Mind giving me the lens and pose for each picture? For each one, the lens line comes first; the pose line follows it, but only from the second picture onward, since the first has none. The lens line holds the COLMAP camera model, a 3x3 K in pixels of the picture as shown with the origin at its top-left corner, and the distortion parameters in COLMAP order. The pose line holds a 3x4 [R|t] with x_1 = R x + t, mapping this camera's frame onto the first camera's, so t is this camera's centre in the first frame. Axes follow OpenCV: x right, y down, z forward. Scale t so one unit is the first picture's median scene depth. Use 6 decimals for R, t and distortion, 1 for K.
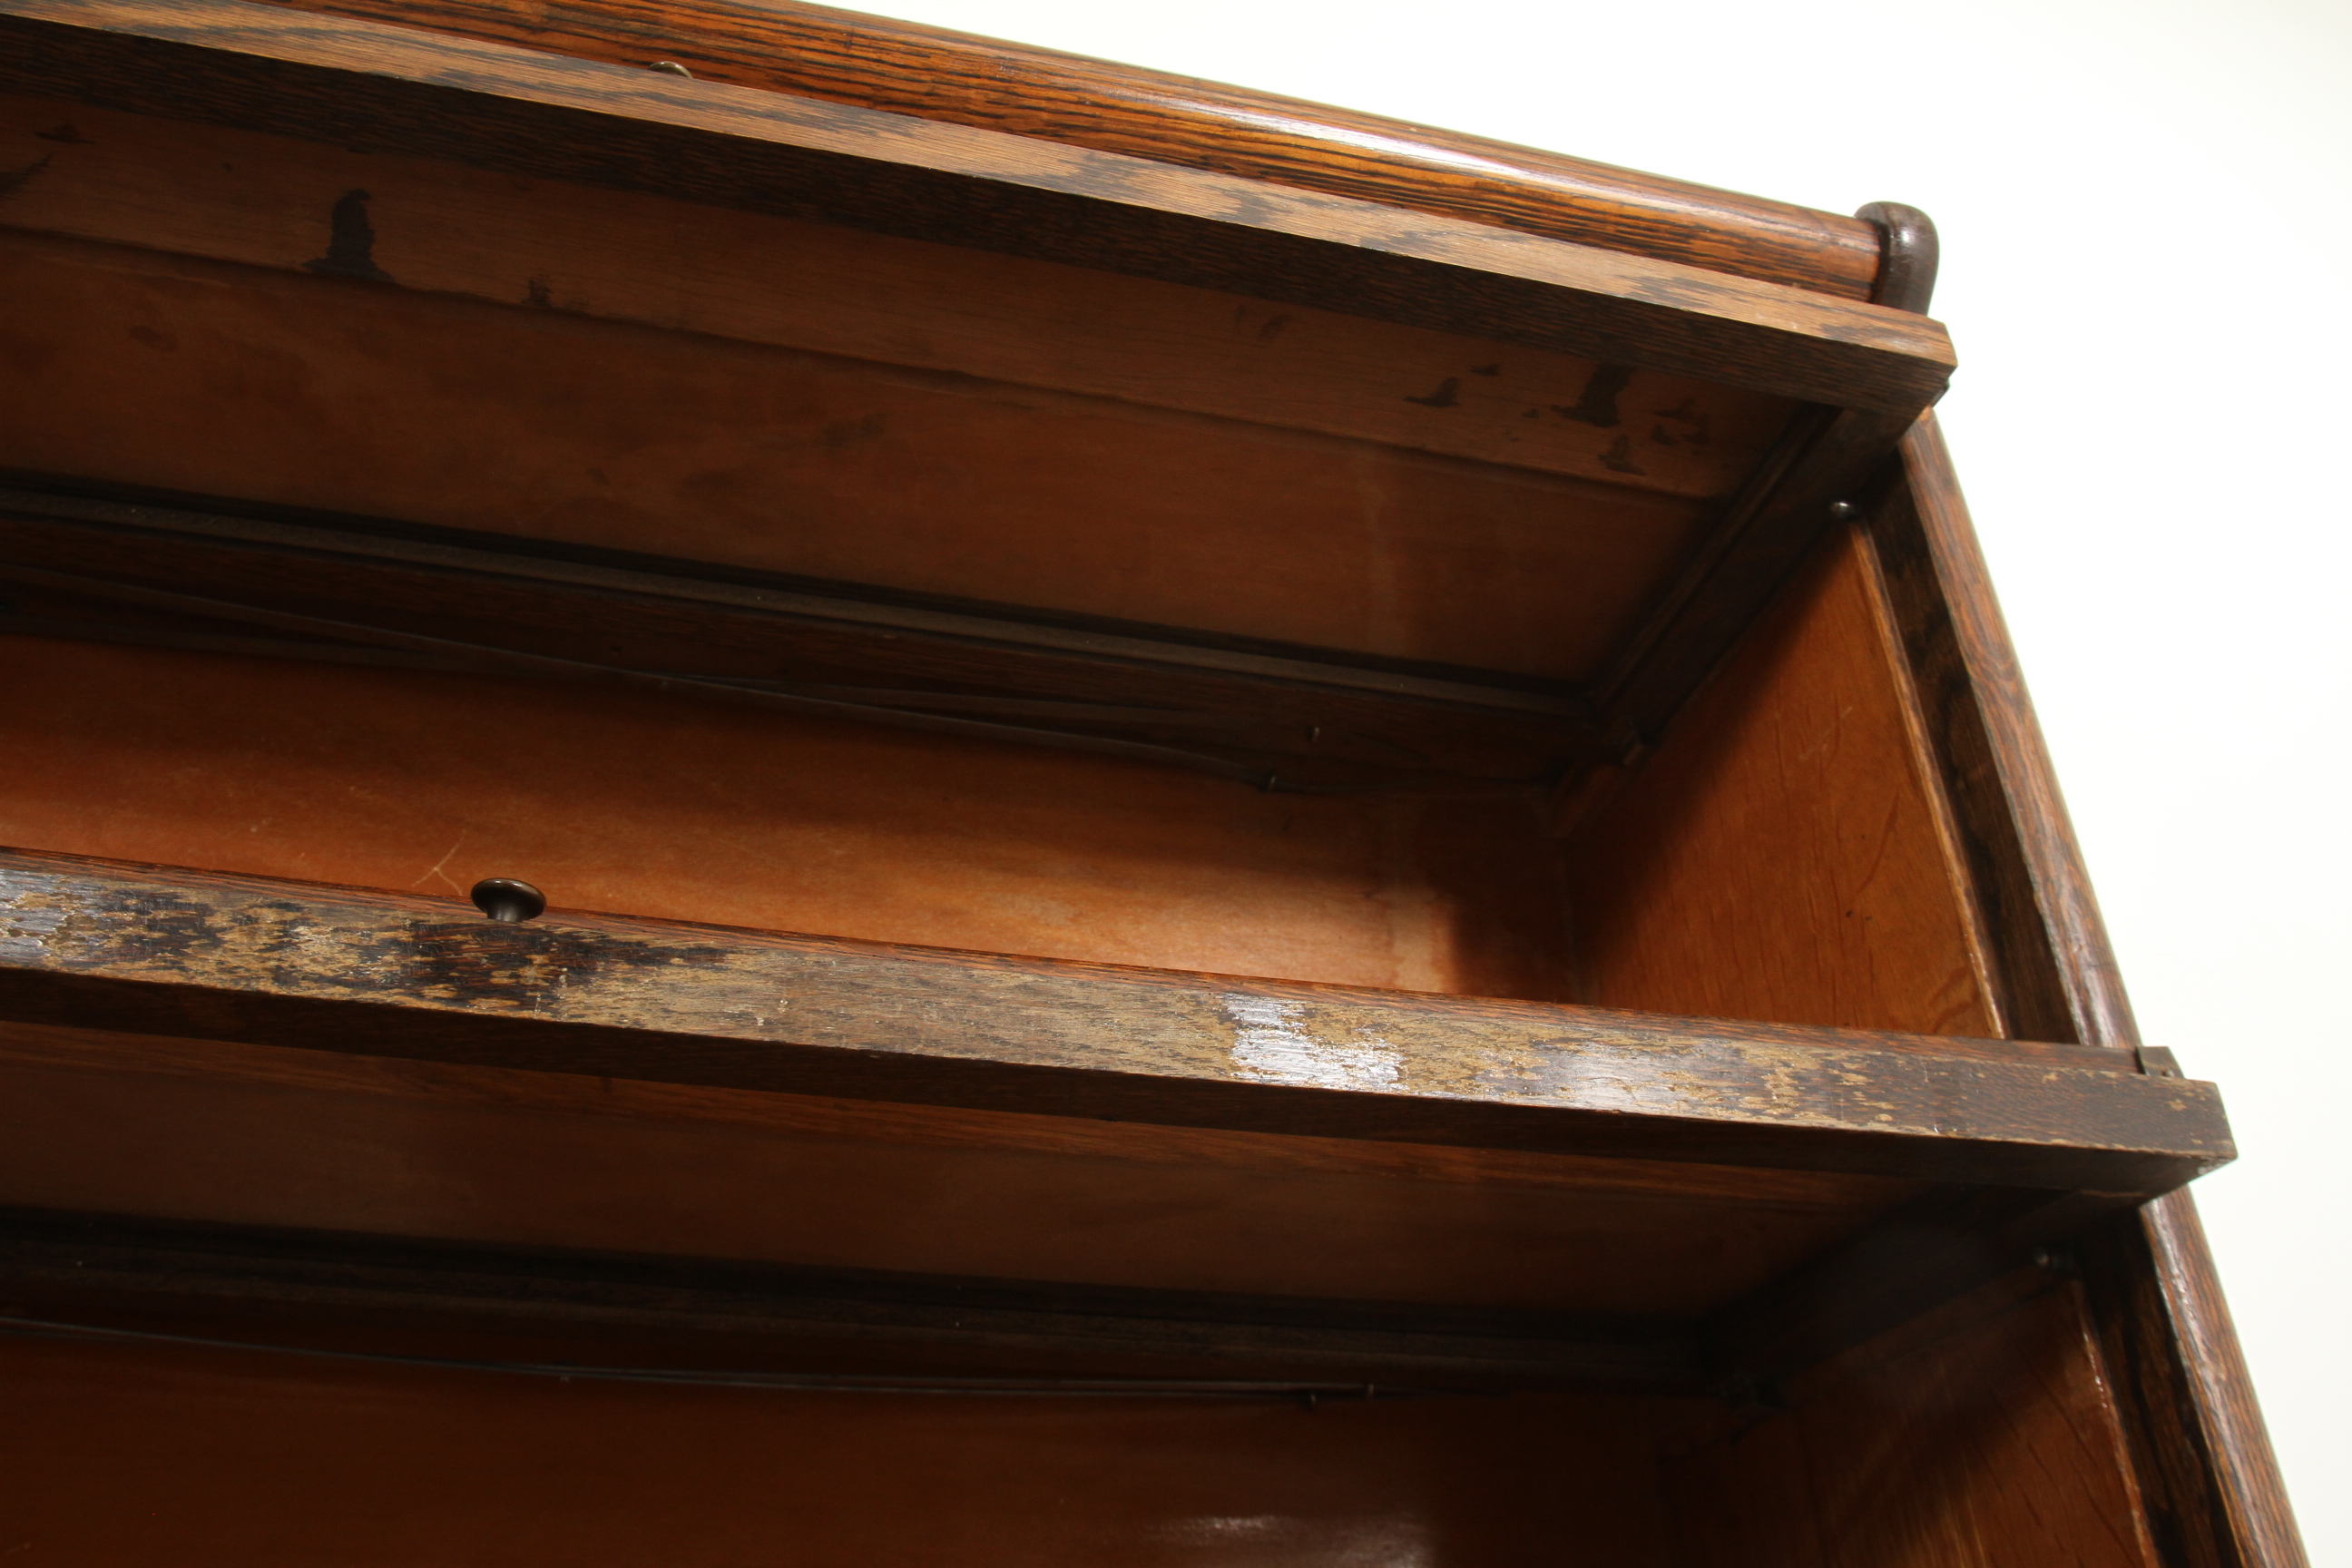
lens RADIAL K [[1757.5, 0, 1143.3], [0, 1757.5, 794.6], [0, 0, 1]] dist [-0.090429, 0.047411]
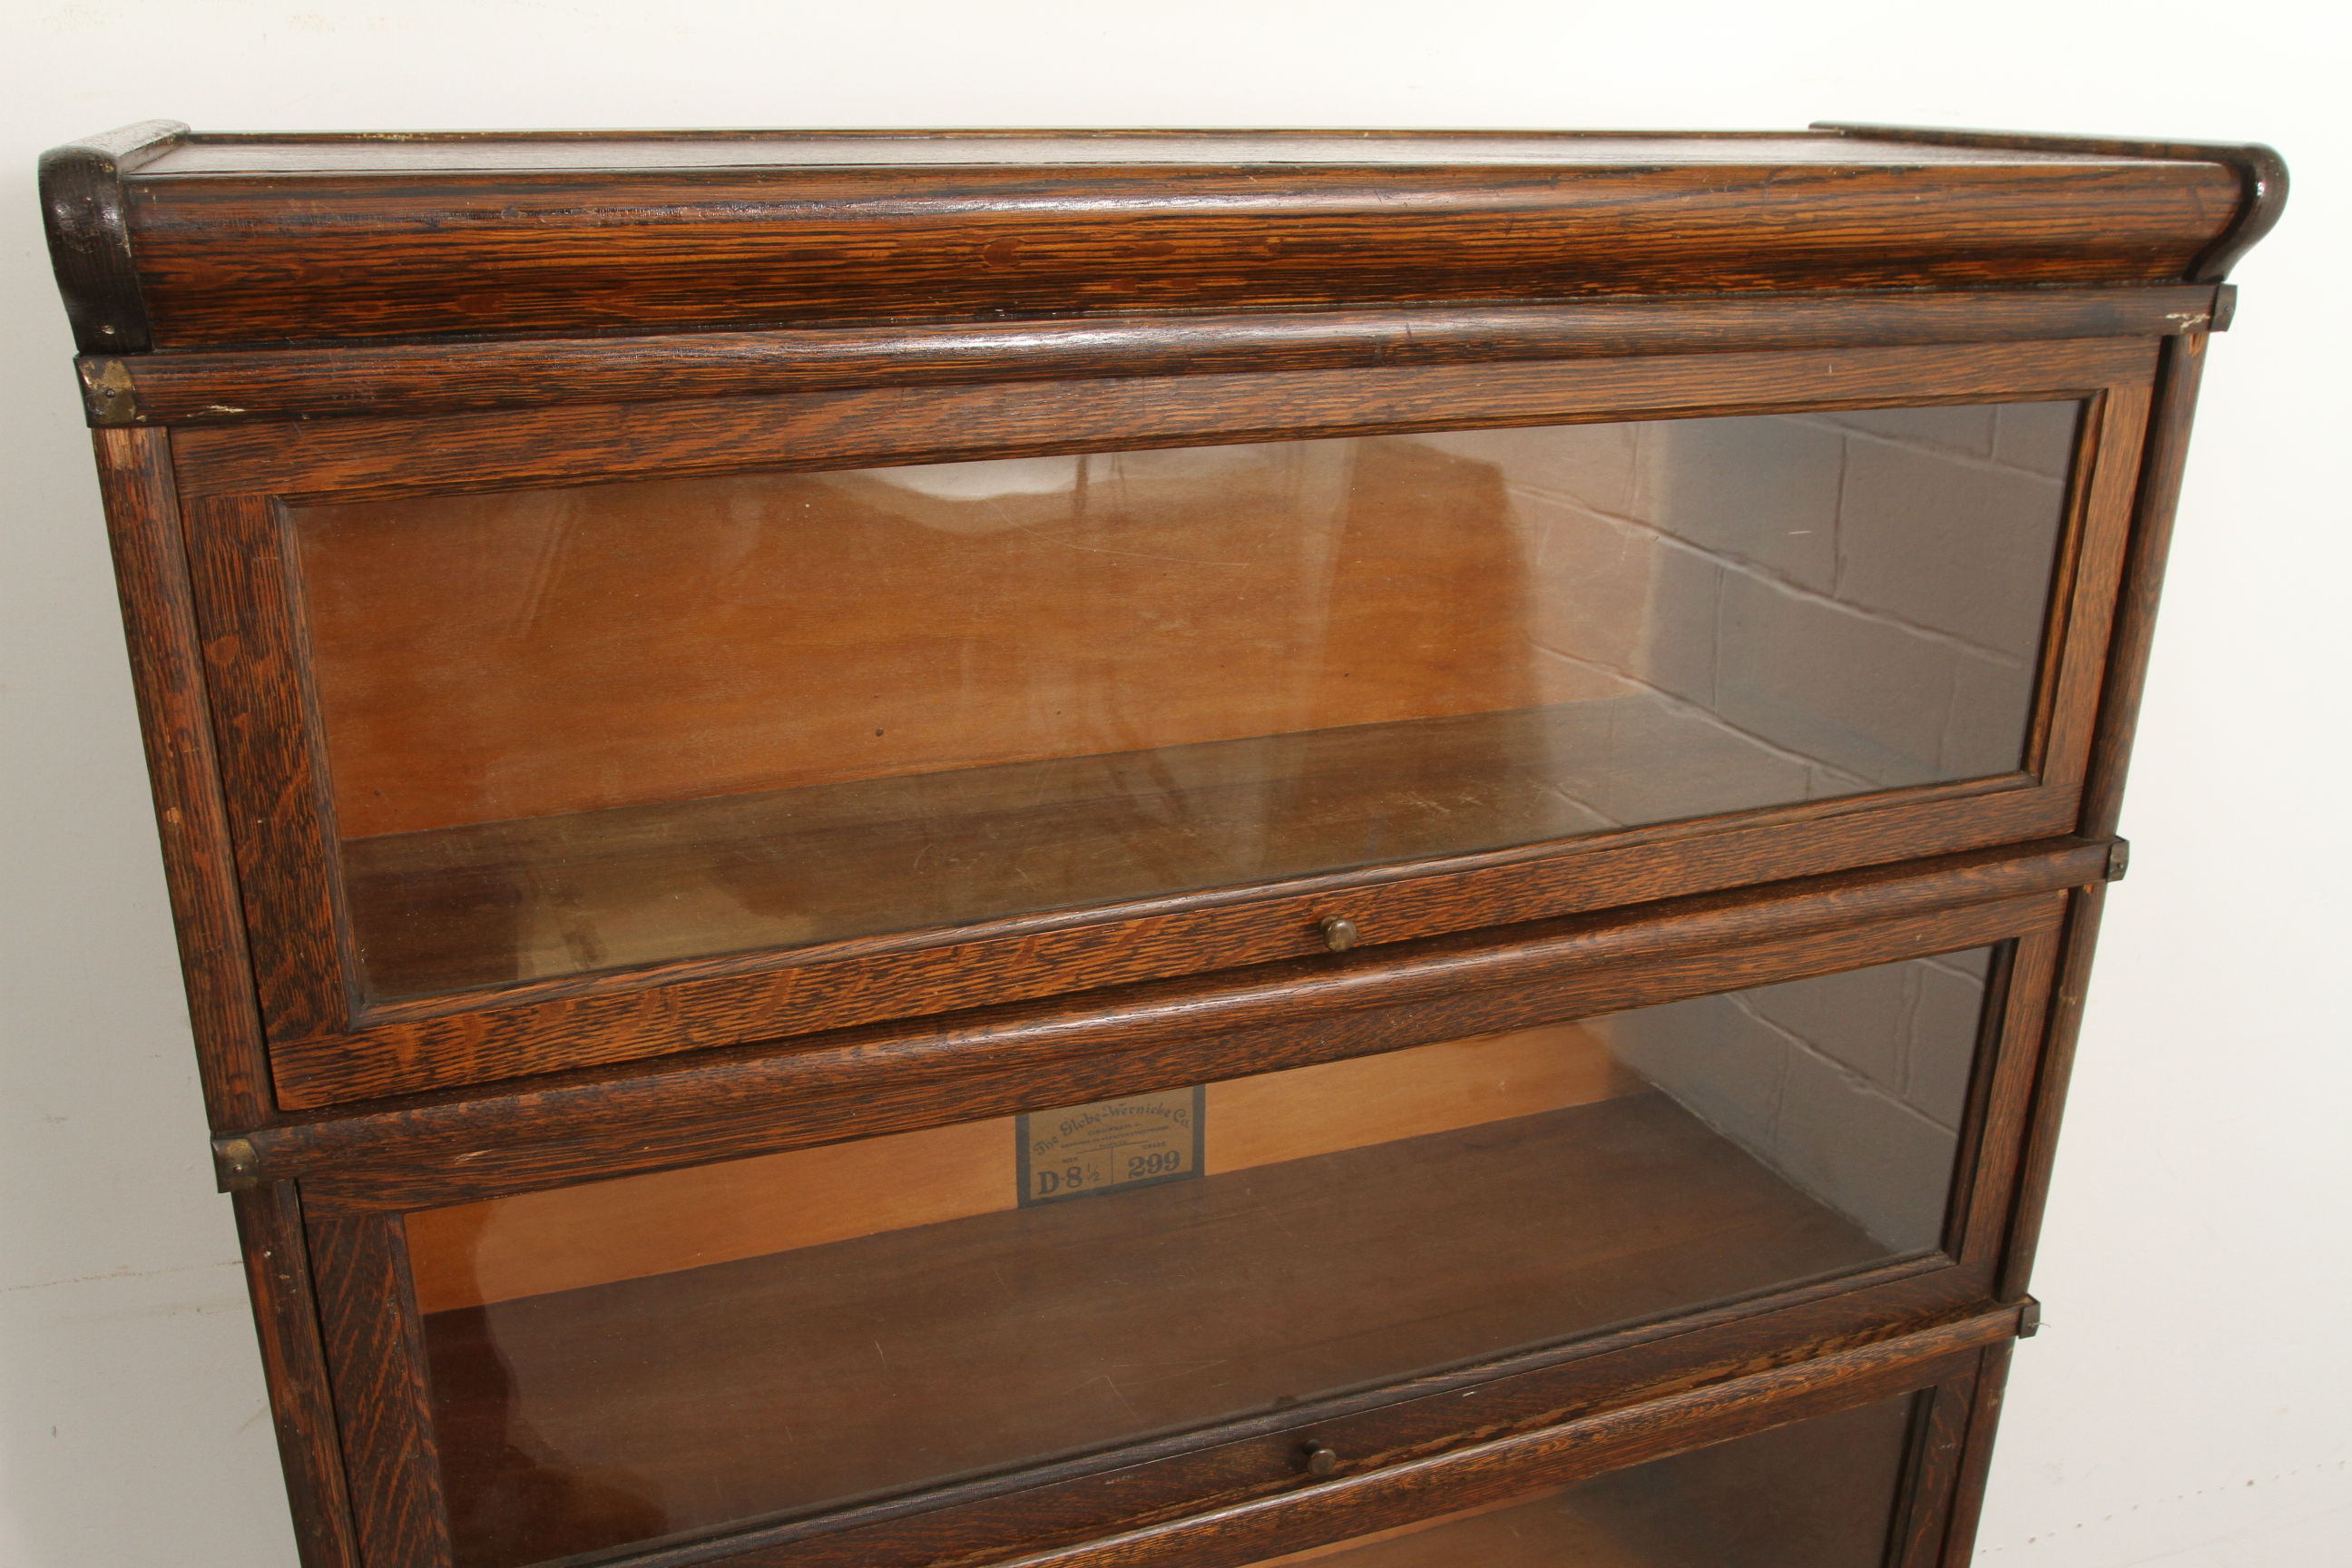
lens RADIAL K [[2010.0, 0, 1154.8], [0, 2010.0, 787.3], [0, 0, 1]] dist [-0.090362, 0.080795]
pose [[0.990868, -0.028999, 0.131677, -0.627787], [-0.086055, 0.615806, 0.783185, -1.301740], [-0.103799, -0.787364, 0.607687, -0.107312]]
